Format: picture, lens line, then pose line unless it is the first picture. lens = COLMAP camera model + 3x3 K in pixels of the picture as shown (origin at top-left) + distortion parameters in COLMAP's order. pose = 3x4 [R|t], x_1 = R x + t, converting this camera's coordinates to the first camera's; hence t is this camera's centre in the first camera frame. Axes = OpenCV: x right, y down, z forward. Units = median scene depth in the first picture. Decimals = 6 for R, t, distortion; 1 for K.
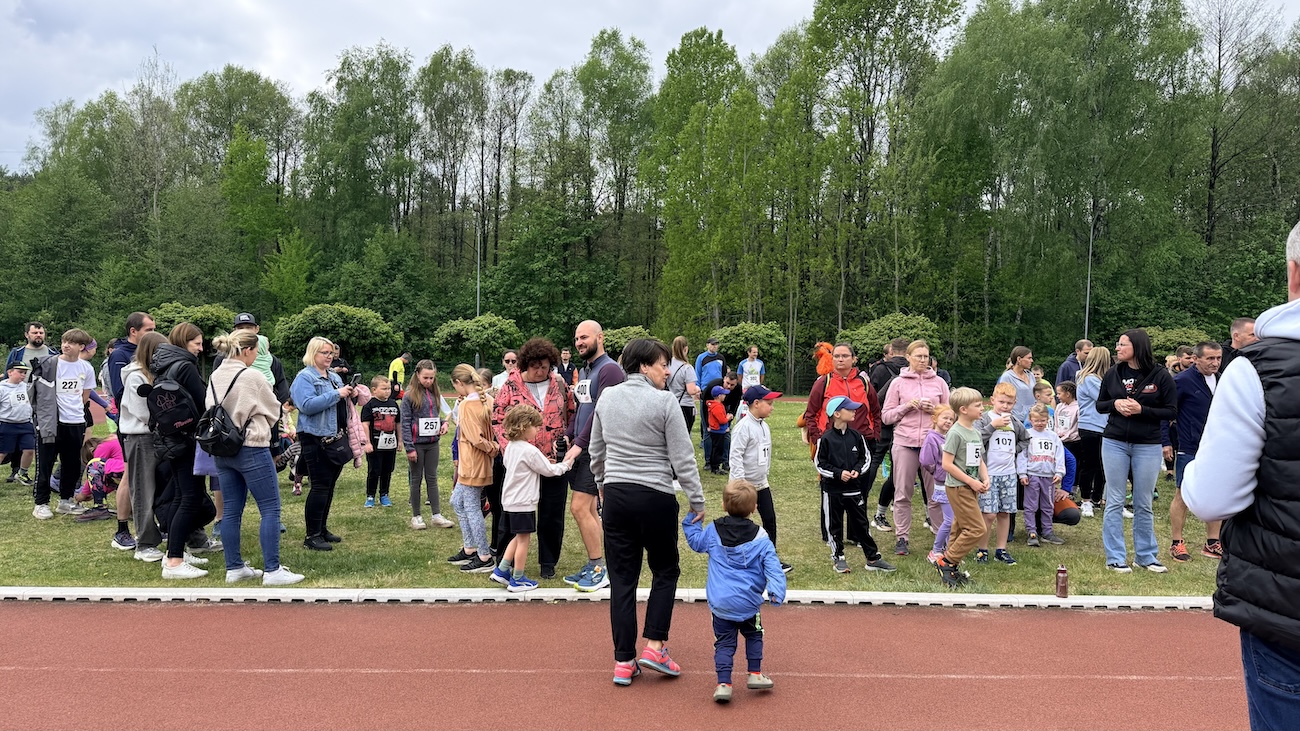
lens RADIAL K [[913.4, 0, 655.0], [0, 913.4, 355.6], [0, 0, 1]] dist [0.062239, -0.070605]
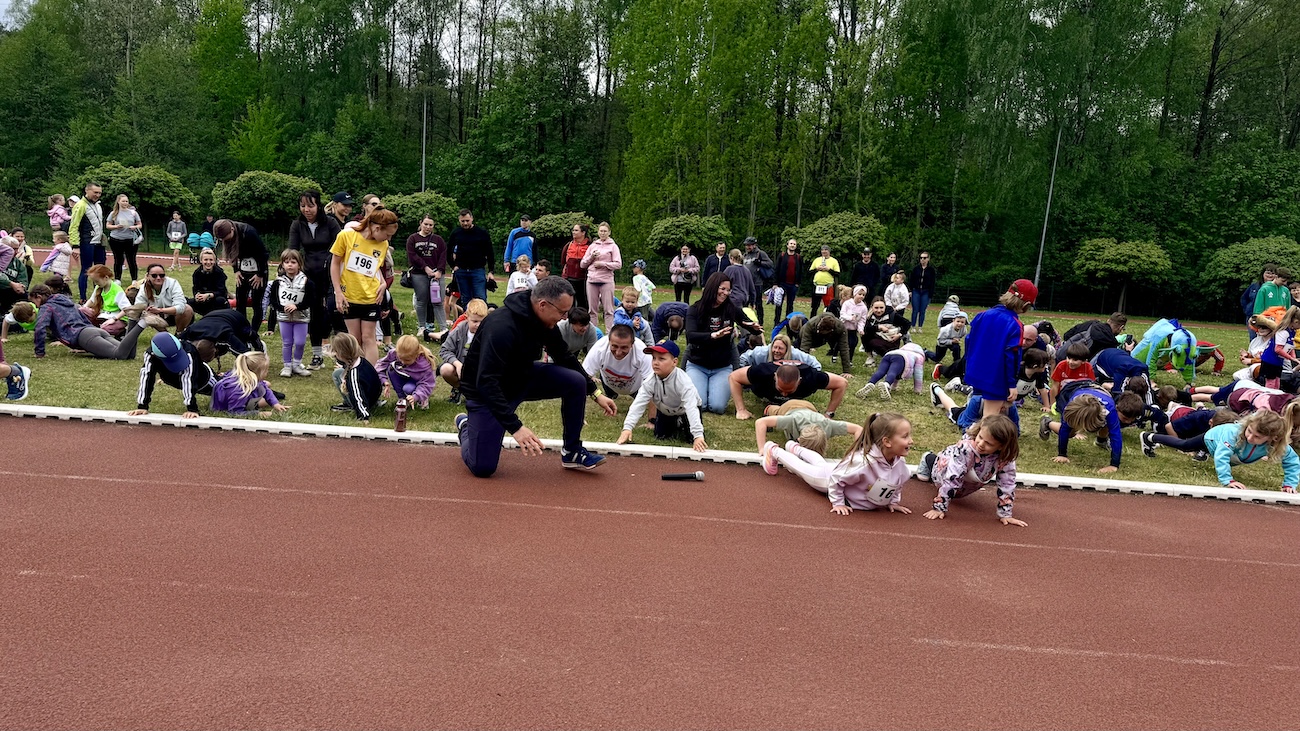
lens RADIAL K [[913.4, 0, 658.1], [0, 913.4, 376.9], [0, 0, 1]] dist [0.062239, -0.070605]
pose [[0.998105, 0.055932, -0.025643, 0.071270], [-0.052010, 0.989602, 0.134103, 0.005059], [0.032877, -0.132515, 0.990636, 0.002473]]
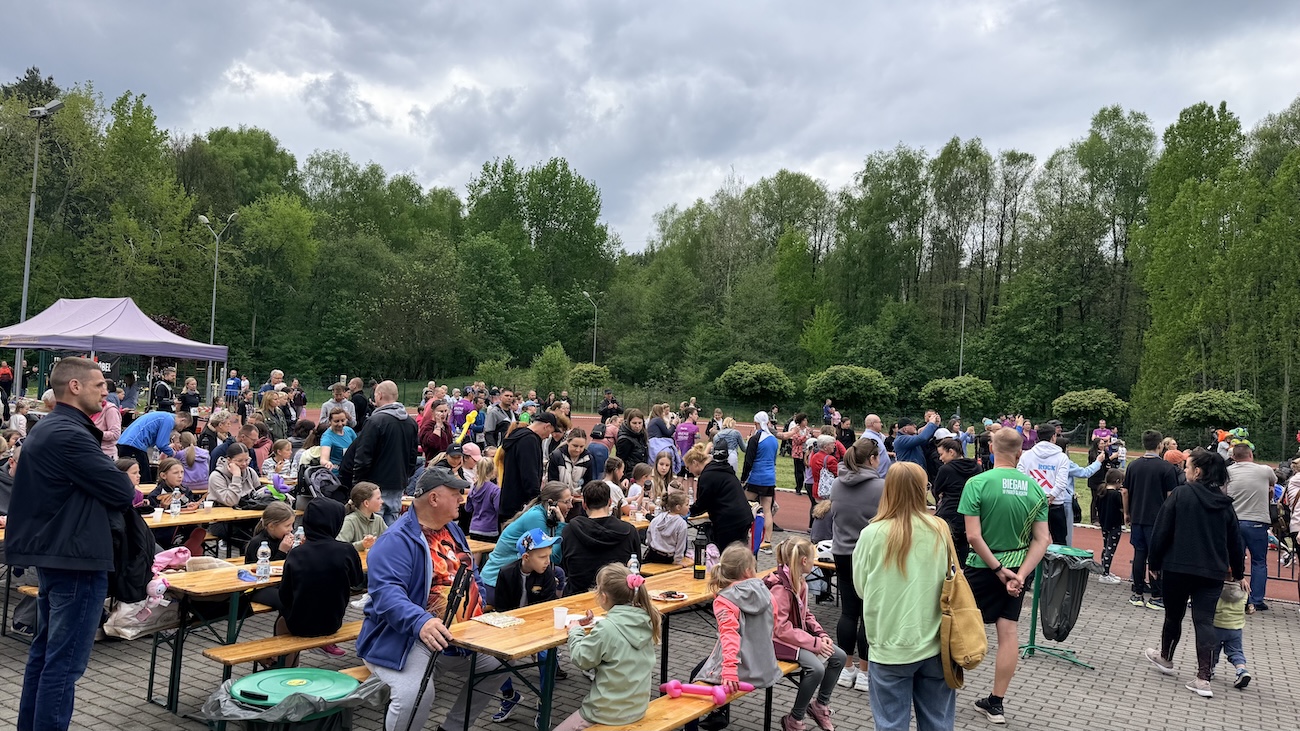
lens RADIAL K [[913.4, 0, 644.1], [0, 913.4, 373.7], [0, 0, 1]] dist [0.062239, -0.070605]
pose [[0.842790, 0.025378, -0.537643, 0.085870], [-0.037810, 0.999212, -0.012104, -0.010950], [0.536912, 0.030530, 0.843085, -0.209101]]
